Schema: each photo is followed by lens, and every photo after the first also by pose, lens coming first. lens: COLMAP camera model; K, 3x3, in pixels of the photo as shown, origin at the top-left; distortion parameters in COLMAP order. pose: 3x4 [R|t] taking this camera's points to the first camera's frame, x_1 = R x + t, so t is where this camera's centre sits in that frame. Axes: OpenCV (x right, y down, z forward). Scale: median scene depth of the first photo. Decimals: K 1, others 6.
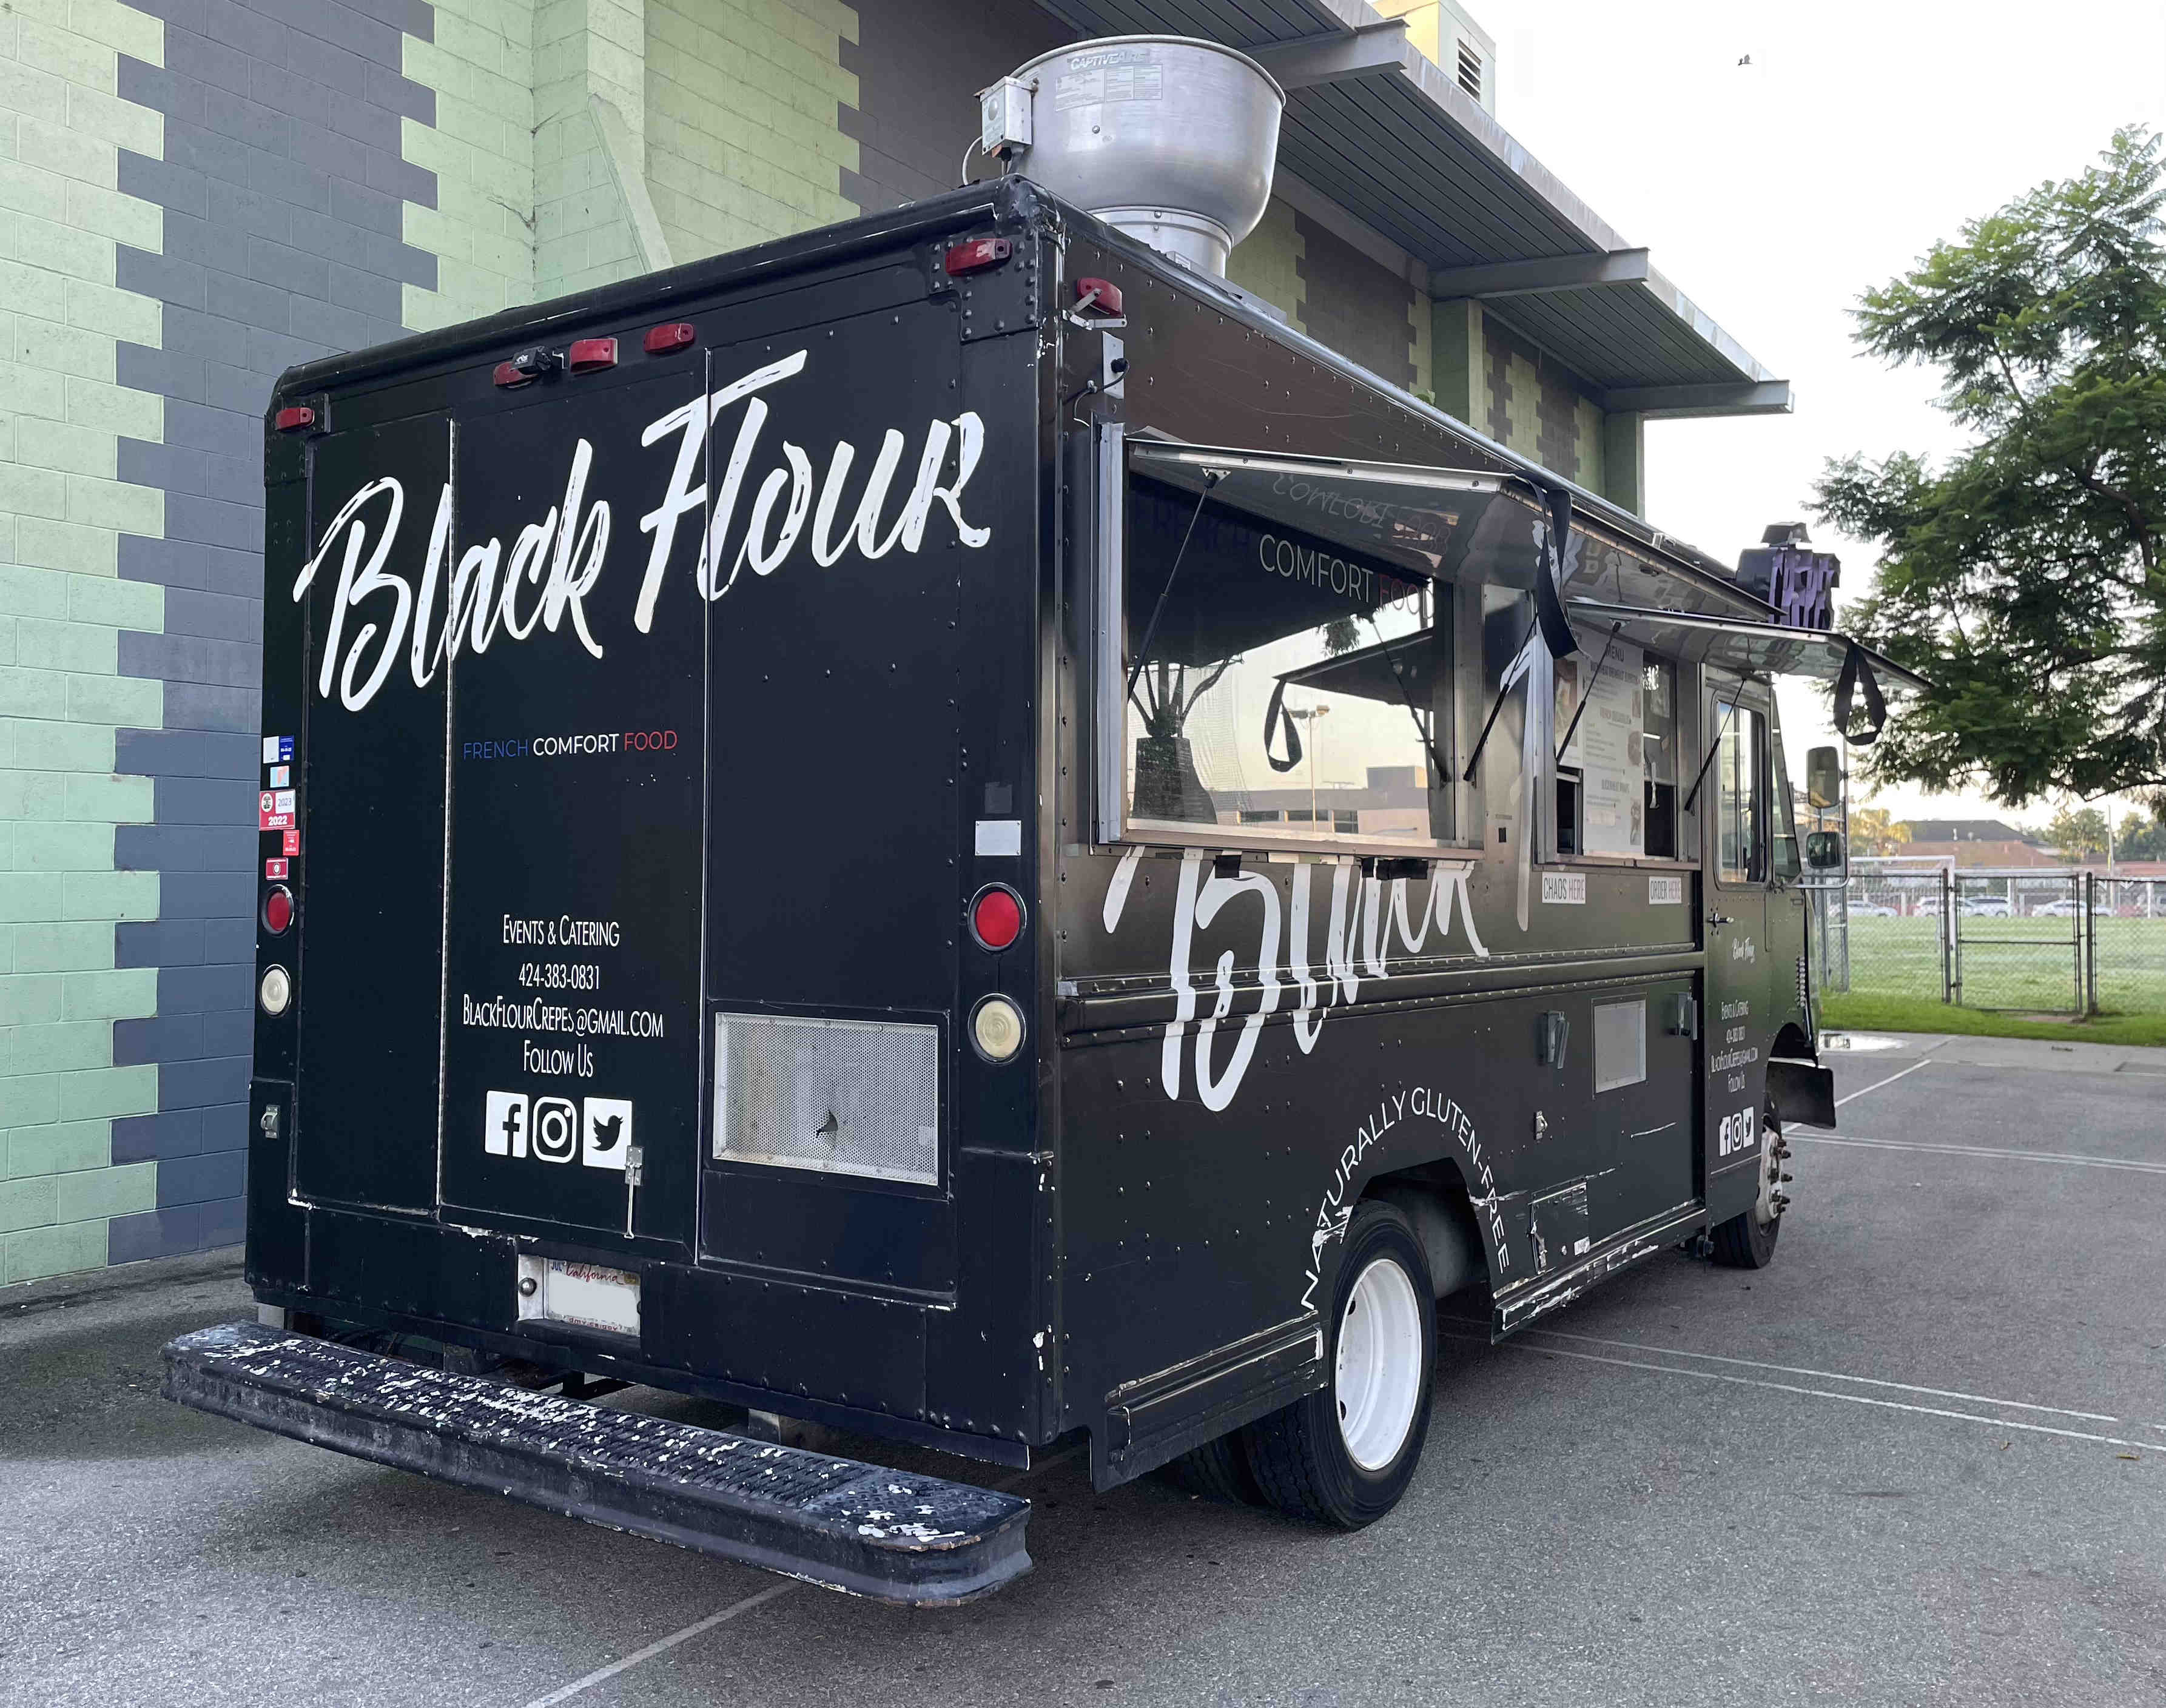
lens RADIAL K [[1913.4, 0, 1078.4], [0, 1913.4, 853.8], [0, 0, 1]] dist [0.019043, -0.006018]
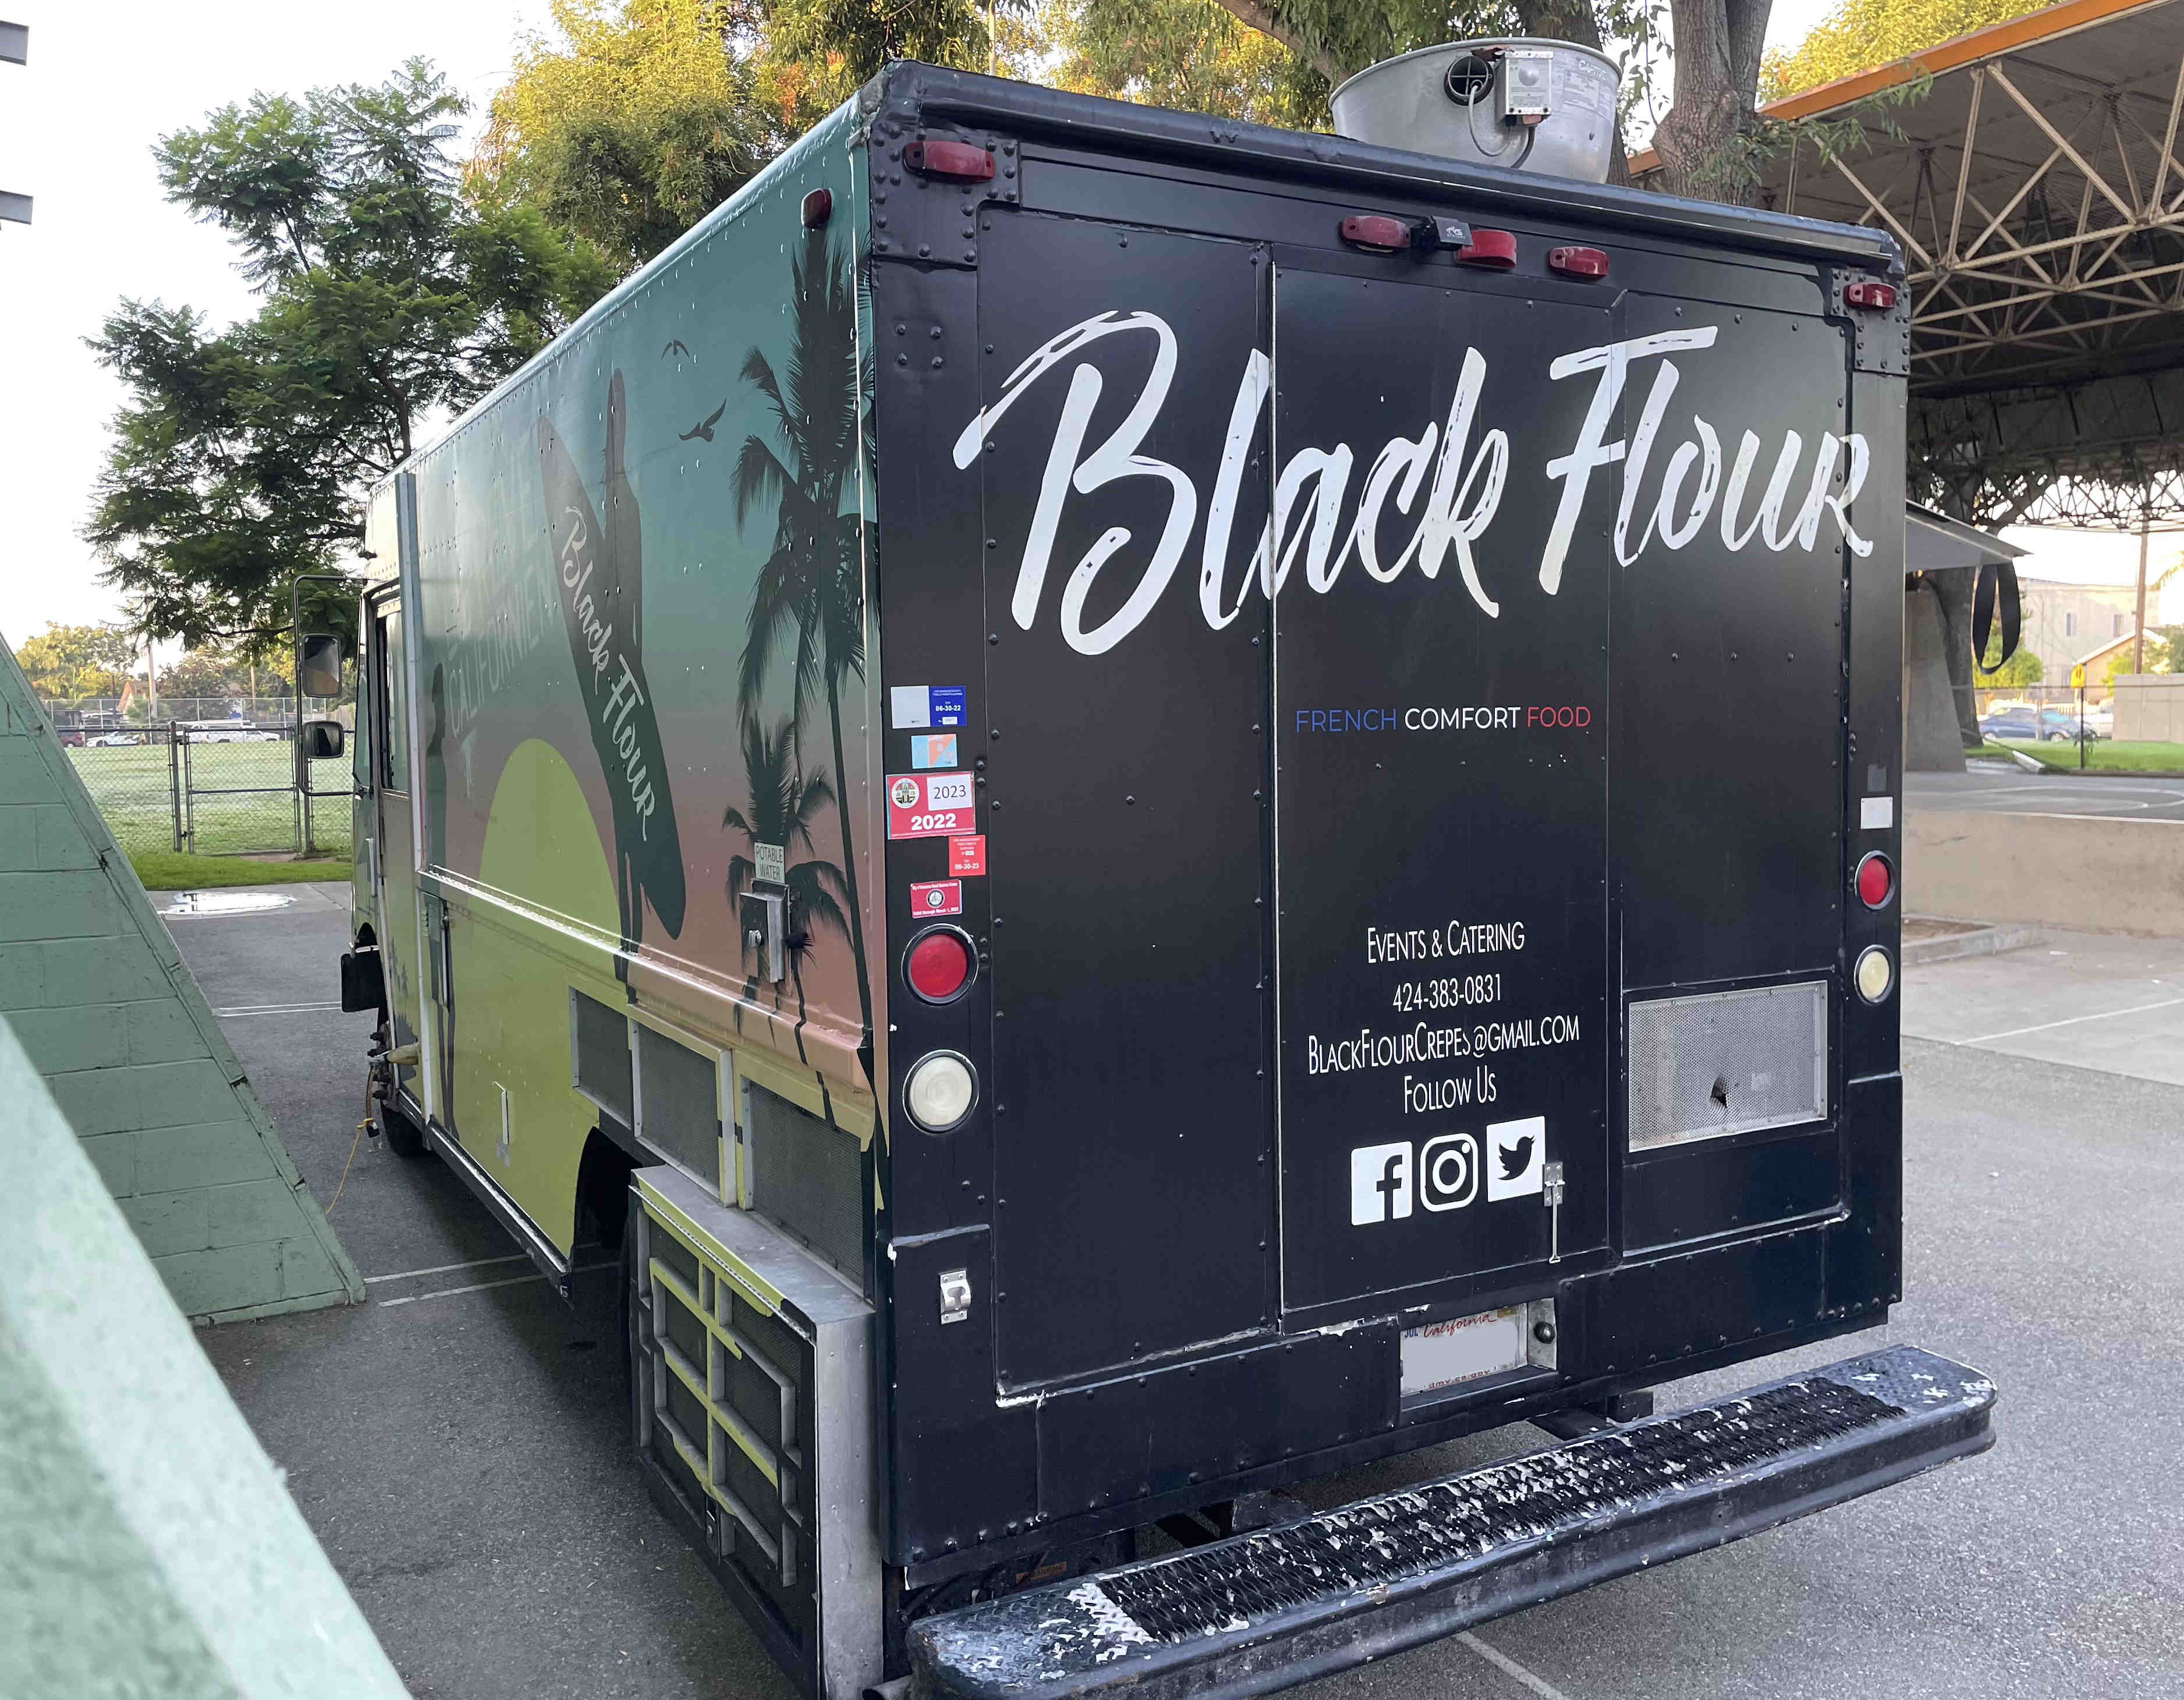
lens RADIAL K [[1752.6, 0, 1084.7], [0, 1752.6, 838.2], [0, 0, 1]] dist [0.045738, -0.016996]
pose [[0.449612, -0.073049, 0.890232, -1.025443], [-0.004284, 0.996463, 0.083929, -0.068190], [-0.893214, -0.041549, 0.447709, 0.798299]]
